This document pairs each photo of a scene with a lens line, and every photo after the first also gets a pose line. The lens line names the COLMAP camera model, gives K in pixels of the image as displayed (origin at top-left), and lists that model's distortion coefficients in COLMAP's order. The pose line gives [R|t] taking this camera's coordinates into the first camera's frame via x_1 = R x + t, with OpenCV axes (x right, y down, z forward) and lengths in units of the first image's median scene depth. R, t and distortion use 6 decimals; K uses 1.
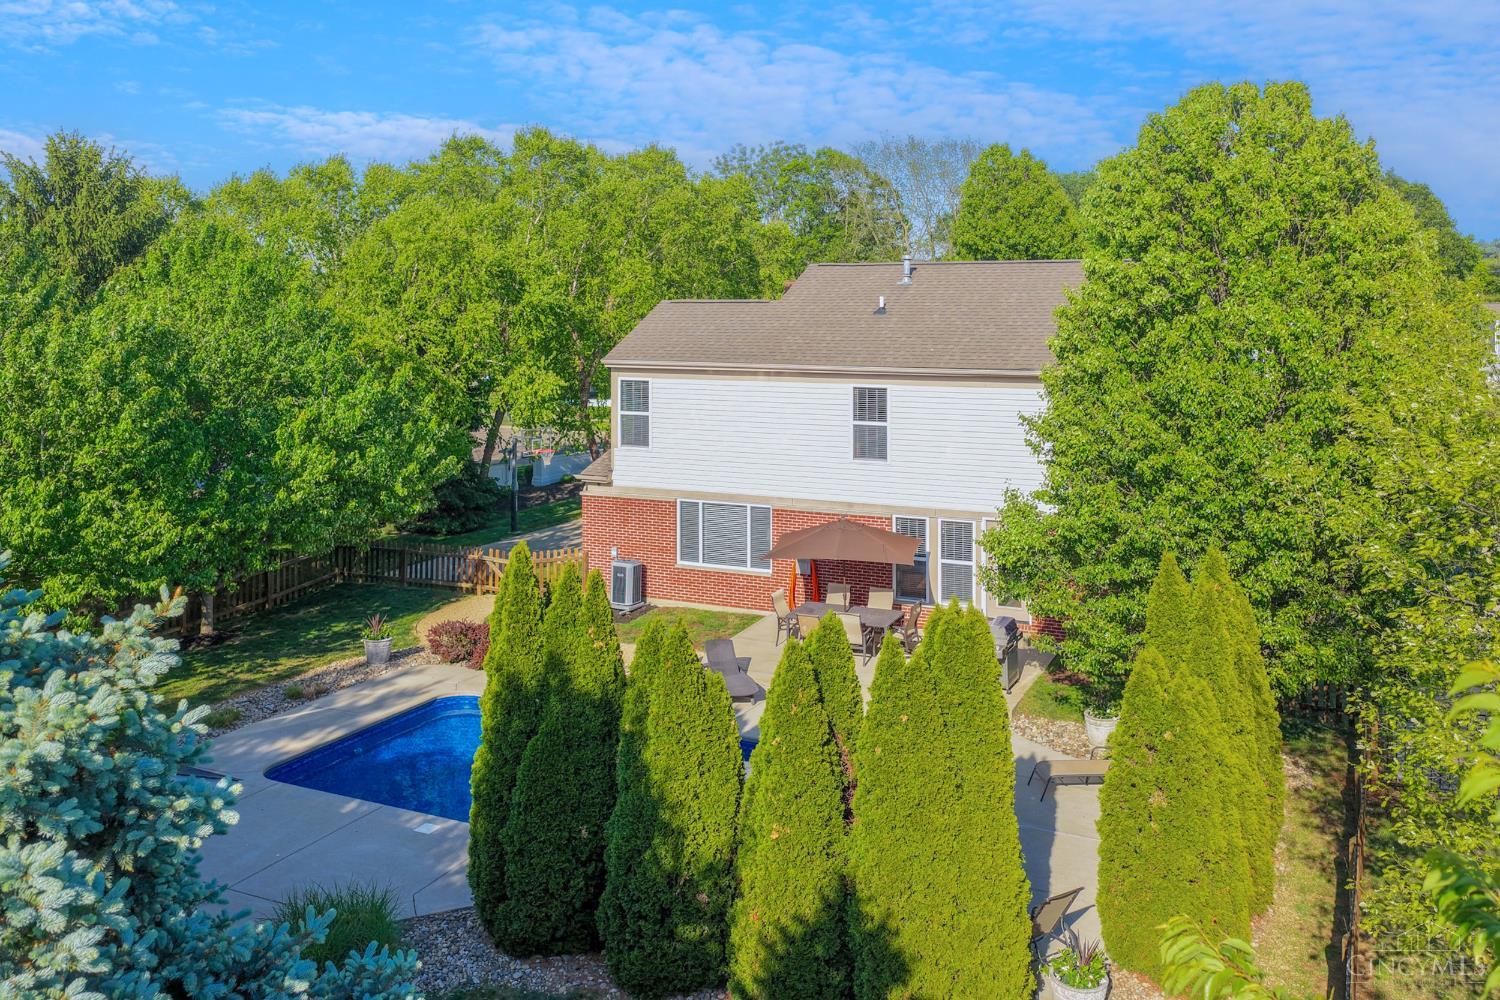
lens RADIAL K [[1262.5, 0, 750.0], [0, 1262.5, 500.0], [0, 0, 1]] dist [-0.008777, -0.002758]
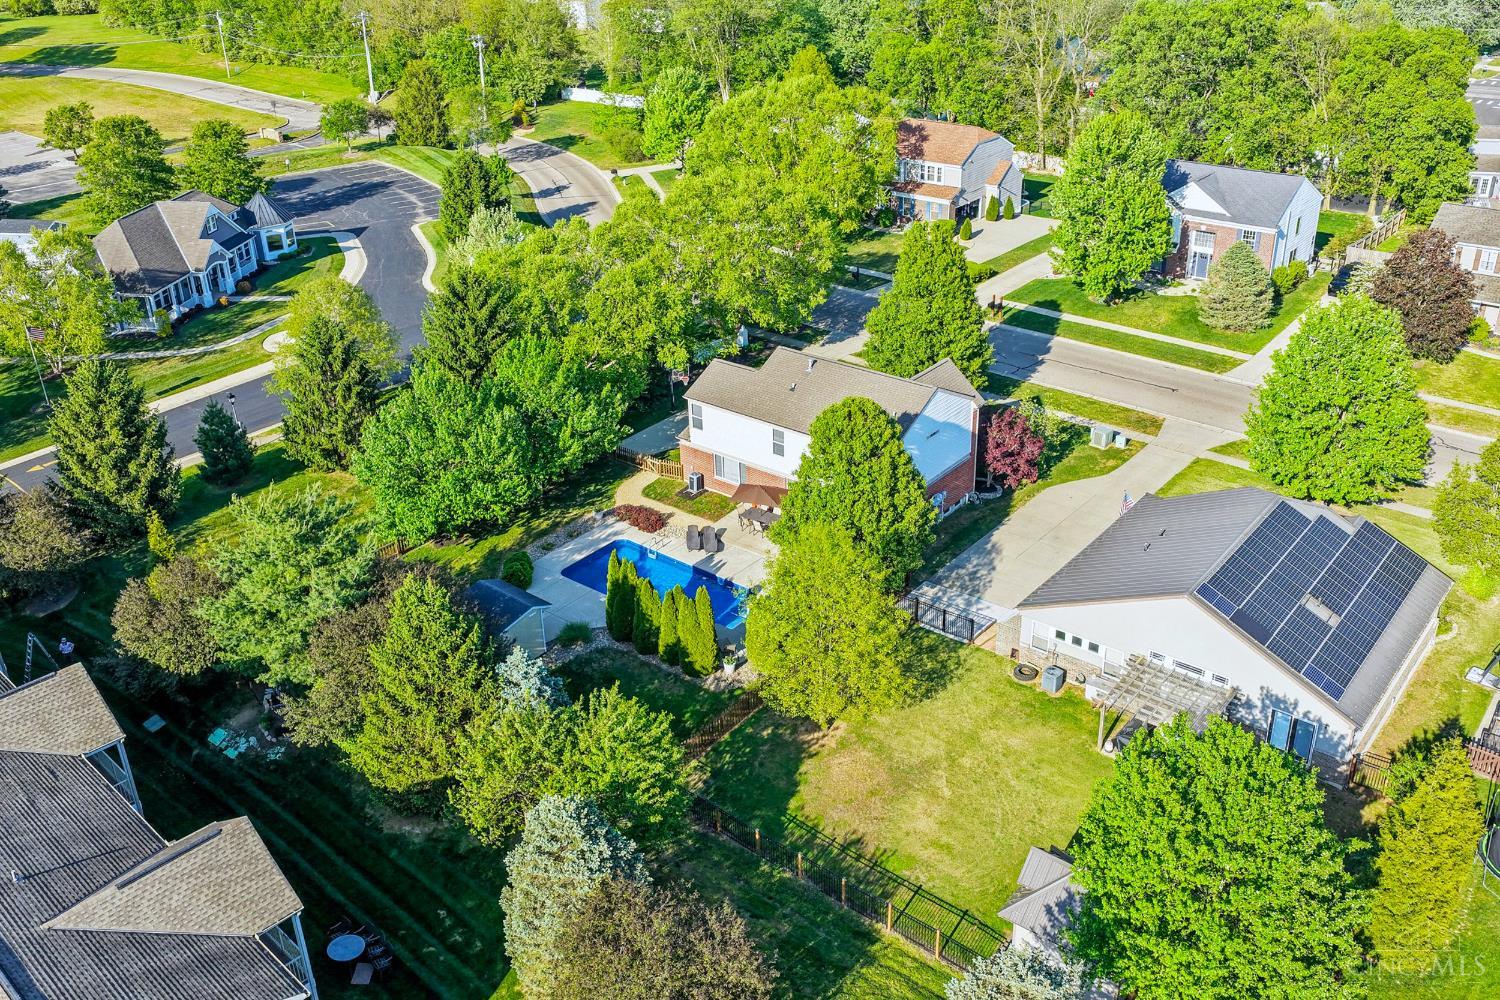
lens RADIAL K [[1262.5, 0, 750.0], [0, 1262.5, 500.0], [0, 0, 1]] dist [-0.008777, -0.002758]
pose [[0.975211, 0.085528, -0.204080, 0.539713], [-0.015723, 0.946735, 0.321630, -0.729750], [0.220718, -0.310448, 0.924611, -1.347224]]
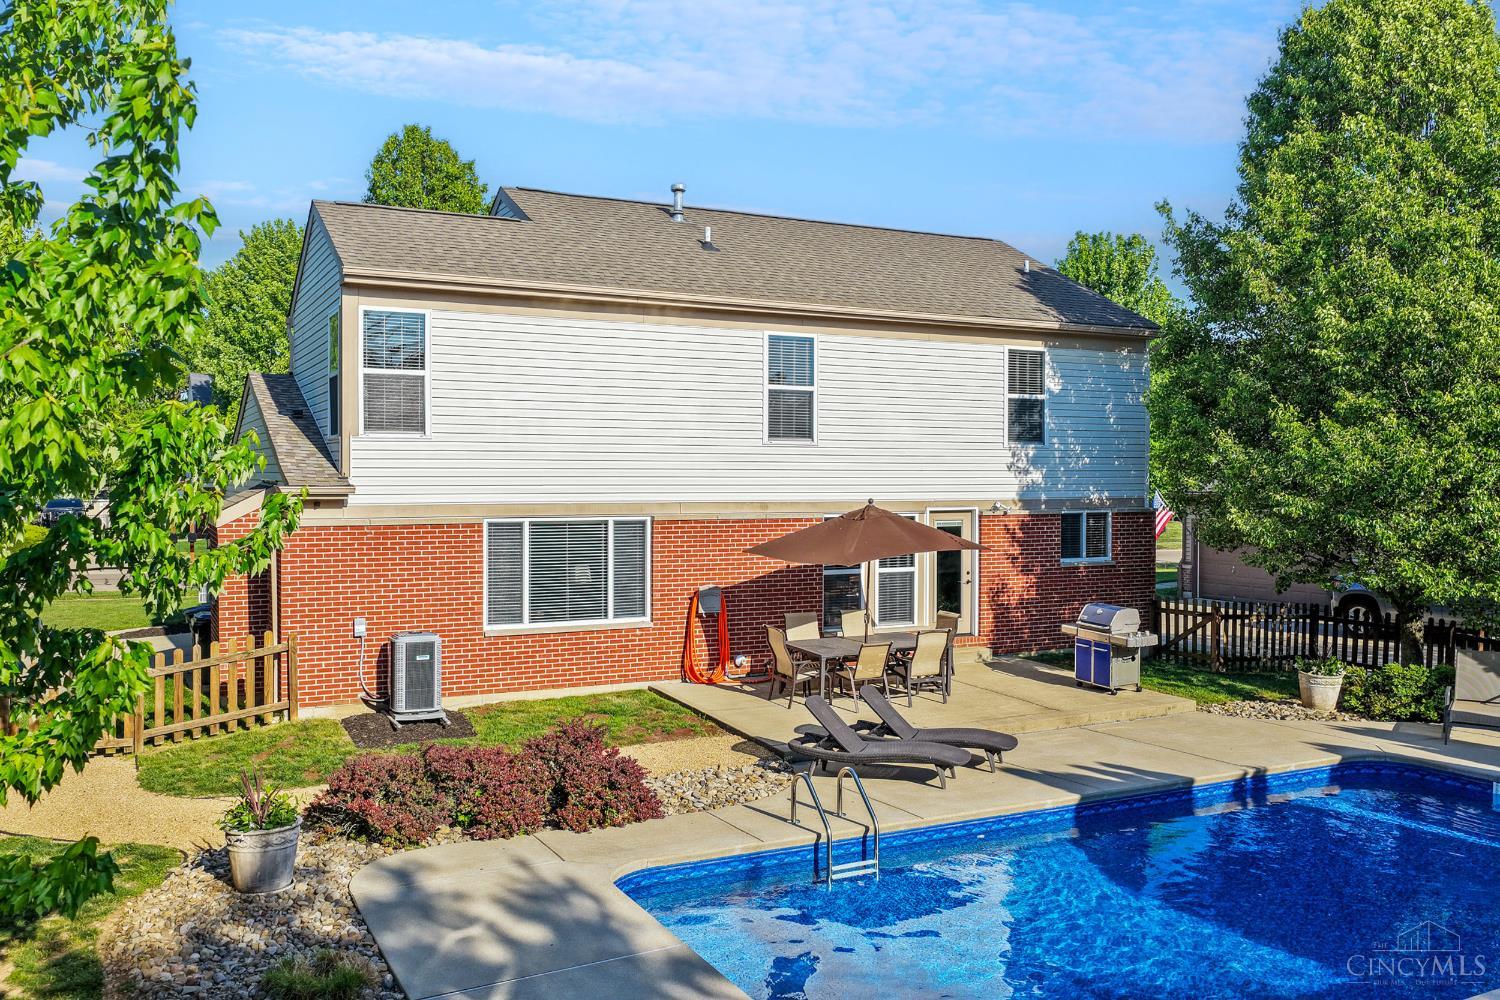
lens RADIAL K [[1262.5, 0, 750.0], [0, 1262.5, 500.0], [0, 0, 1]] dist [-0.008777, -0.002758]
pose [[0.578043, -0.015644, 0.815856, -0.471975], [0.110436, 0.992117, -0.059222, 0.039709], [-0.808499, 0.124333, 0.575214, 0.575934]]
